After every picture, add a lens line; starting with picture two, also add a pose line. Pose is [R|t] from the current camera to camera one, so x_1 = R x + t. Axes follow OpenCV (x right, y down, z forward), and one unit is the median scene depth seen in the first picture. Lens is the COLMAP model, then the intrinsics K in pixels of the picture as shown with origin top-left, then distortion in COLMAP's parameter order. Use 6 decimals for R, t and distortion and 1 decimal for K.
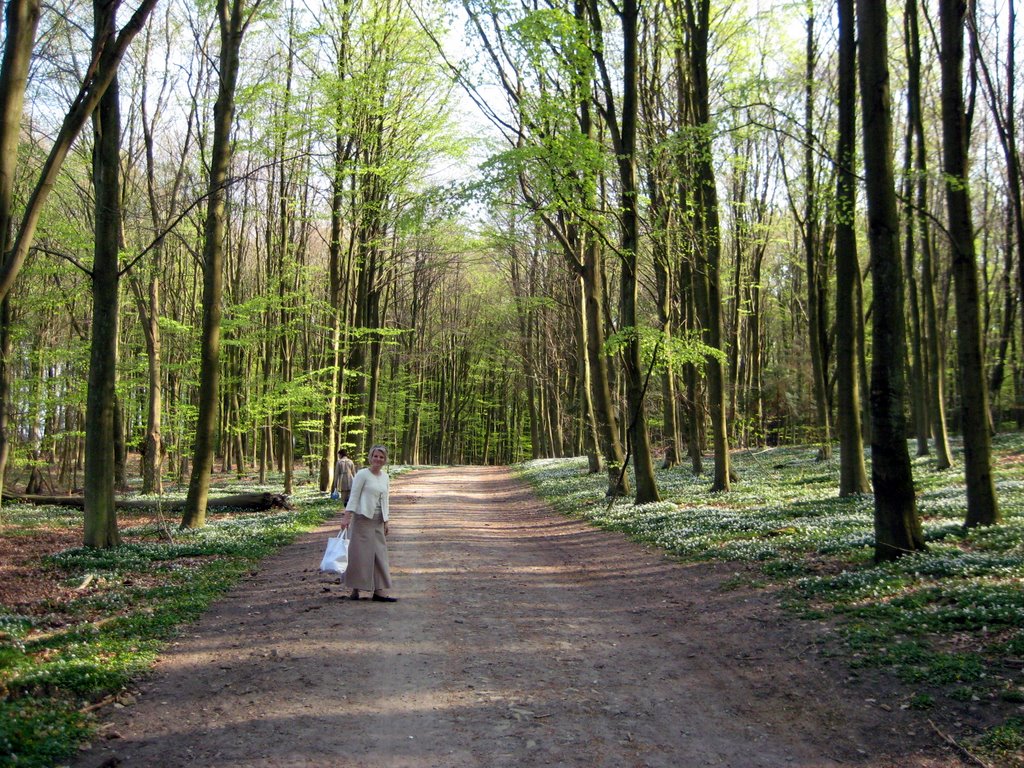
lens RADIAL K [[1193.6, 0, 513.3], [0, 1193.6, 353.3], [0, 0, 1]] dist [-0.074334, 0.022958]
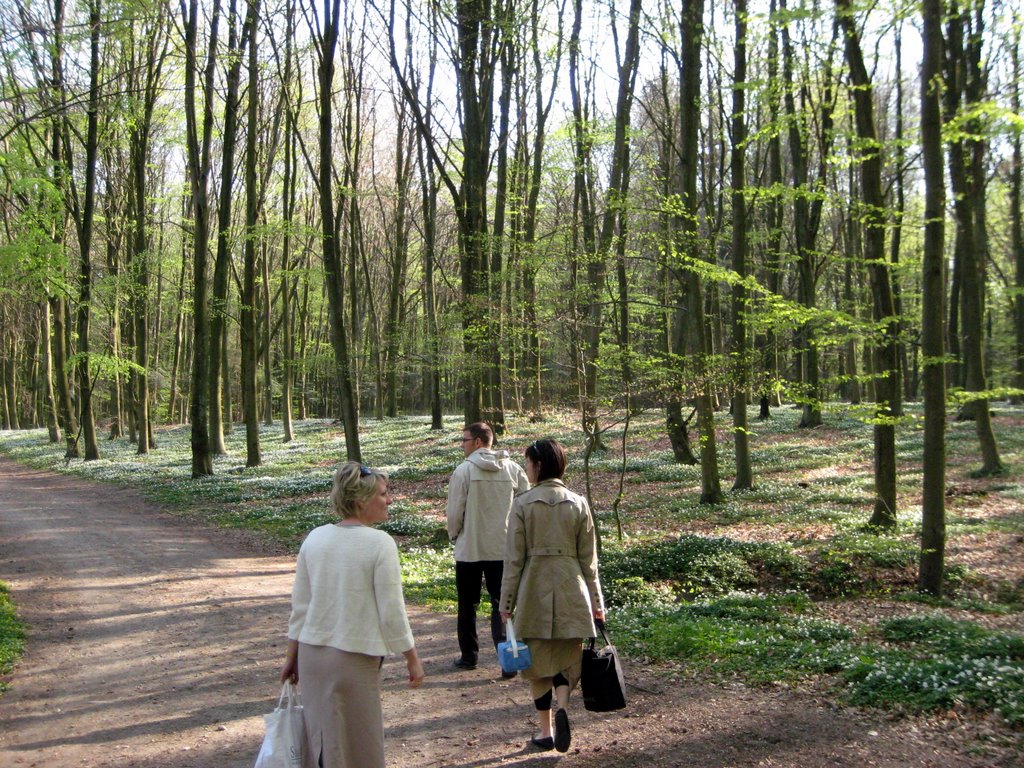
lens RADIAL K [[1401.0, 0, 512.0], [0, 1401.0, 384.0], [0, 0, 1]] dist [0.013074, 0.036804]
pose [[0.923974, 0.022129, 0.381813, -0.078834], [-0.043667, 0.997900, 0.047836, -0.082369], [-0.379953, -0.060872, 0.923001, -0.844055]]
